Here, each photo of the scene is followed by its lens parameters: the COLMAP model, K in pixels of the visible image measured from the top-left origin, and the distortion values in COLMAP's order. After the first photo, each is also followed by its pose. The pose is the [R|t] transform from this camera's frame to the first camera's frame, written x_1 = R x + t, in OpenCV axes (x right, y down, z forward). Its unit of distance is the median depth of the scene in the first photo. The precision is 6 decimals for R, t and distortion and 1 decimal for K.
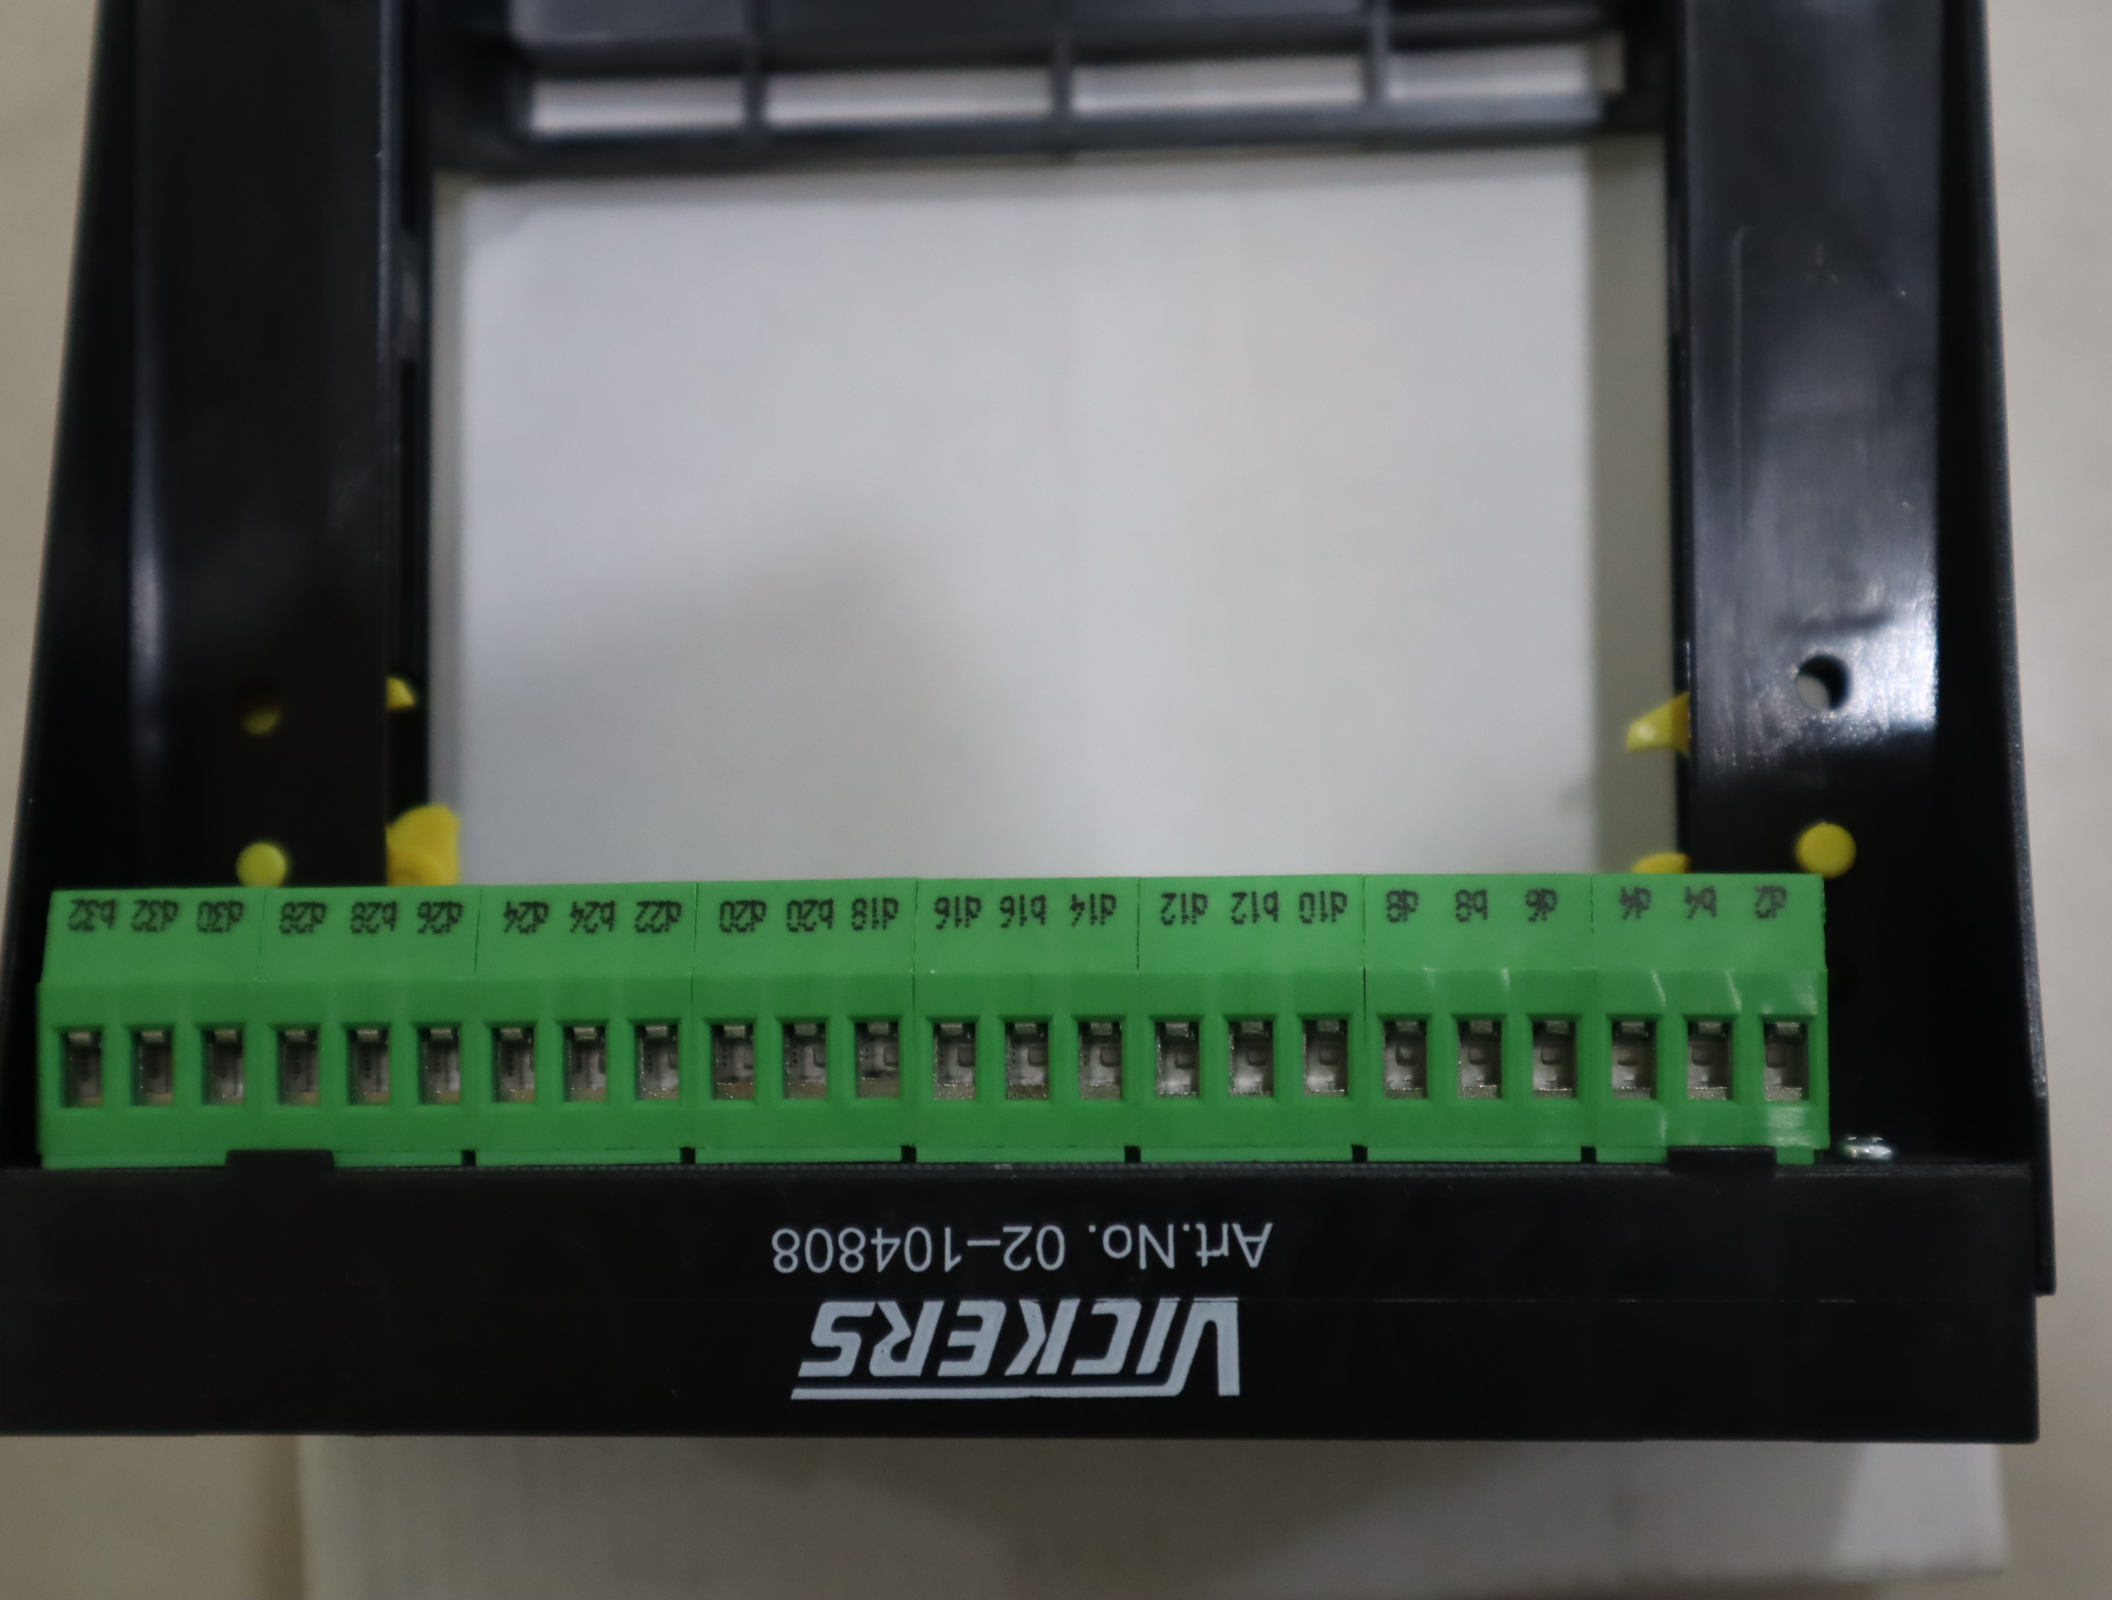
lens RADIAL K [[3473.3, 0, 1056.0], [0, 3473.3, 800.0], [0, 0, 1]] dist [0.018831, 0.172511]
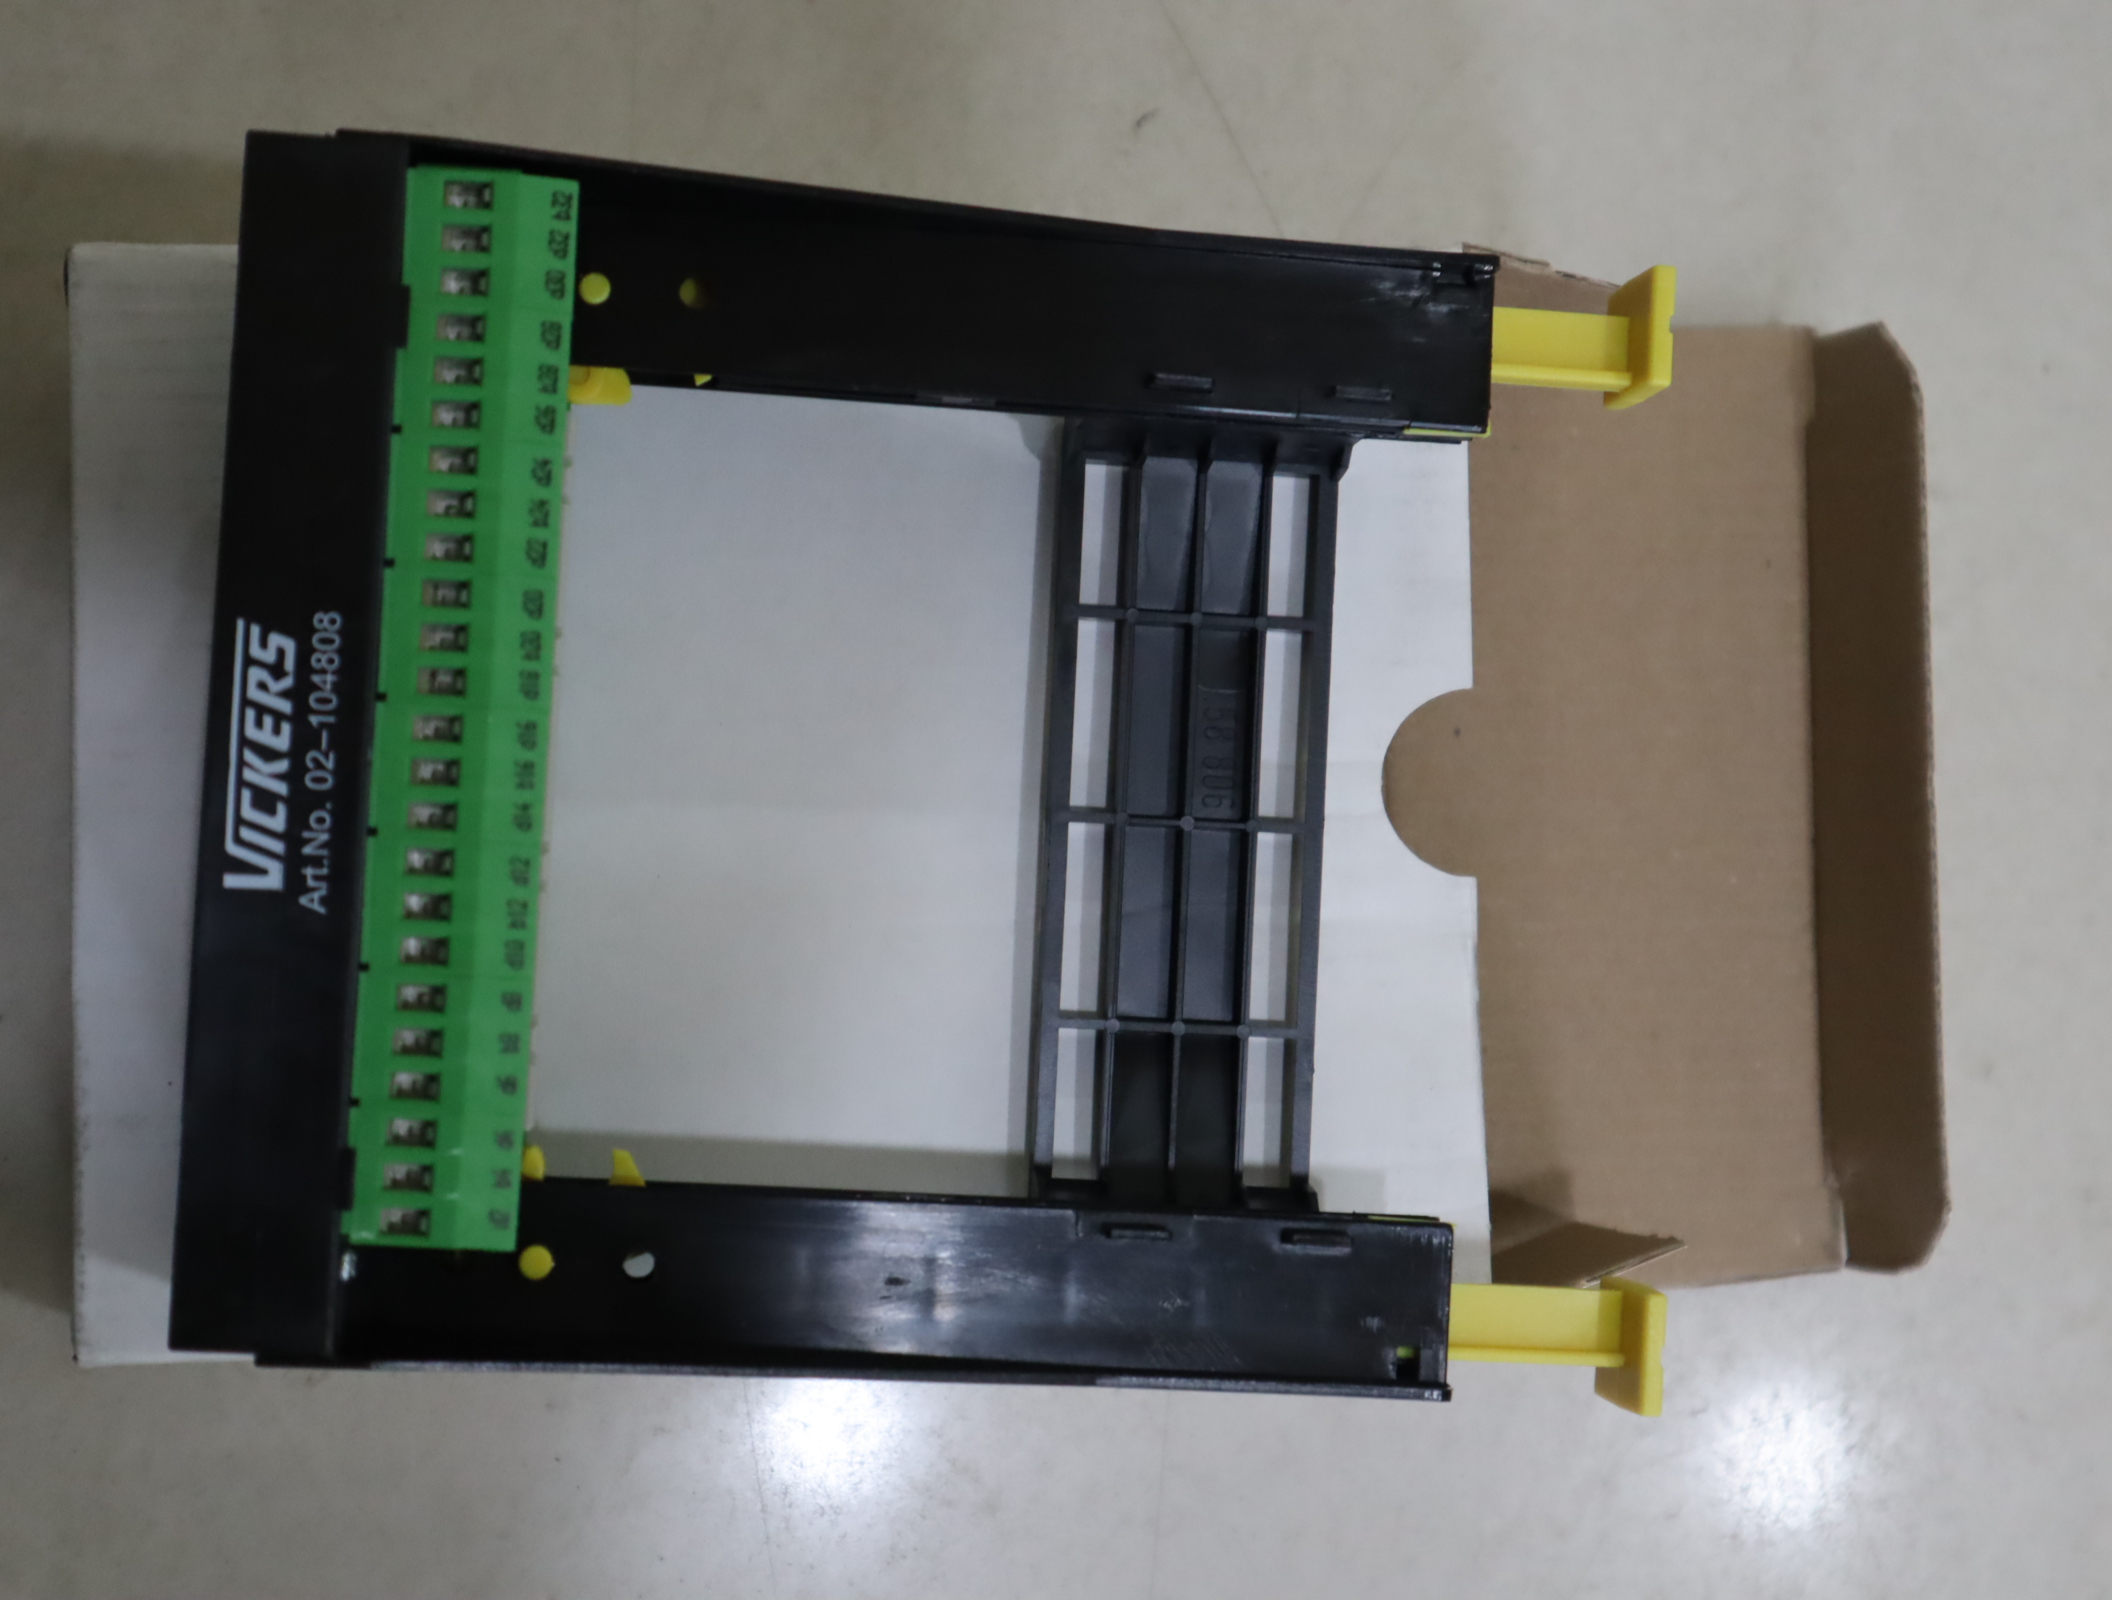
lens RADIAL K [[3827.8, 0, 1056.0], [0, 3827.8, 800.0], [0, 0, 1]] dist [-0.013671, -0.045154]
pose [[-0.069344, 0.996684, 0.042576, -0.093729], [-0.996819, -0.067546, -0.042297, -0.145768], [-0.039281, -0.045374, 0.998197, -0.842126]]
